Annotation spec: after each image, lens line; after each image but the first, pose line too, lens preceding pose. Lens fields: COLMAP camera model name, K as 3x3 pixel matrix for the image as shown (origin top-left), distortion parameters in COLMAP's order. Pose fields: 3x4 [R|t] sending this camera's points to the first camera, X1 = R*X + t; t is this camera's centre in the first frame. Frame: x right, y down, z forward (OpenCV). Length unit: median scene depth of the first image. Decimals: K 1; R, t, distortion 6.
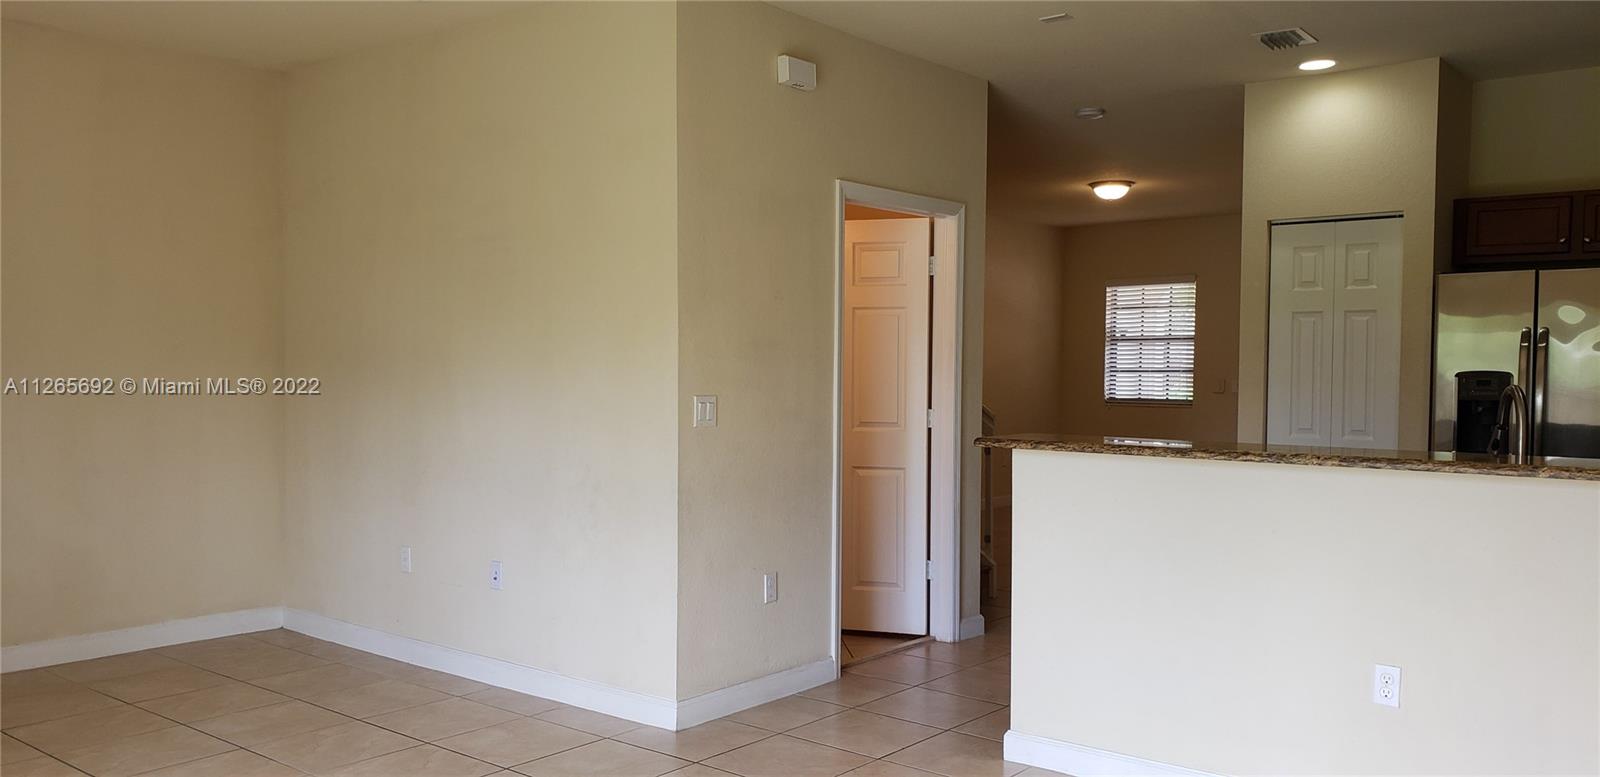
lens RADIAL K [[1238.7, 0, 800.7], [0, 1238.7, 406.2], [0, 0, 1]] dist [0.041346, -0.053814]
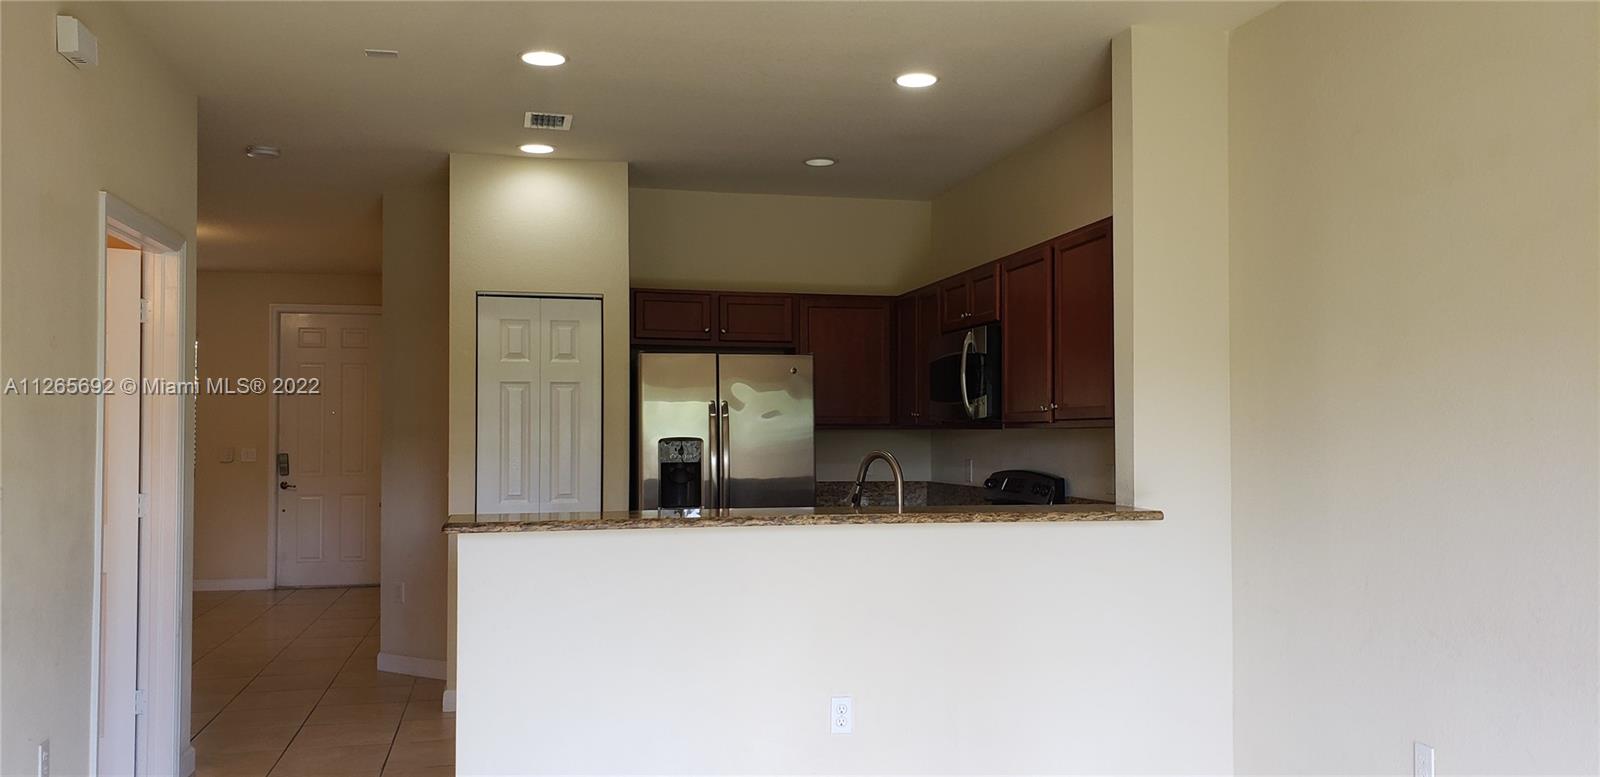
lens RADIAL K [[1238.7, 0, 802.2], [0, 1238.7, 391.6], [0, 0, 1]] dist [0.041346, -0.053814]
pose [[0.607908, 0.018599, 0.793789, -0.271180], [0.033018, 0.998269, -0.048676, -0.010160], [-0.793320, 0.055800, 0.606242, 0.190851]]
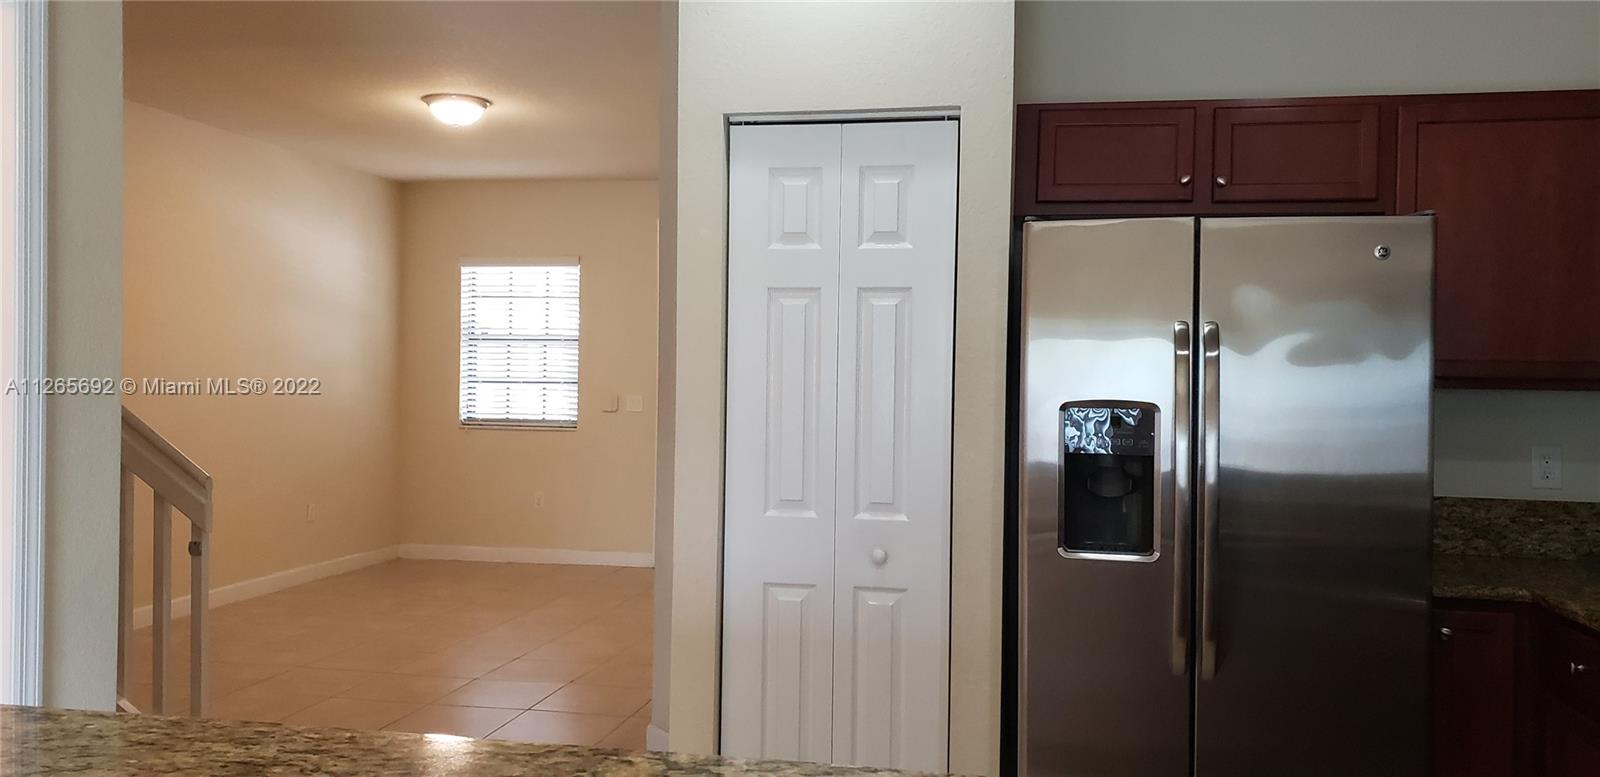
lens RADIAL K [[1238.7, 0, 803.0], [0, 1238.7, 406.2], [0, 0, 1]] dist [0.041346, -0.053814]
pose [[0.881266, -0.007124, 0.472566, 0.157562], [0.008064, 0.999967, 0.000037, -0.024775], [-0.472551, 0.003778, 0.881295, 0.532486]]
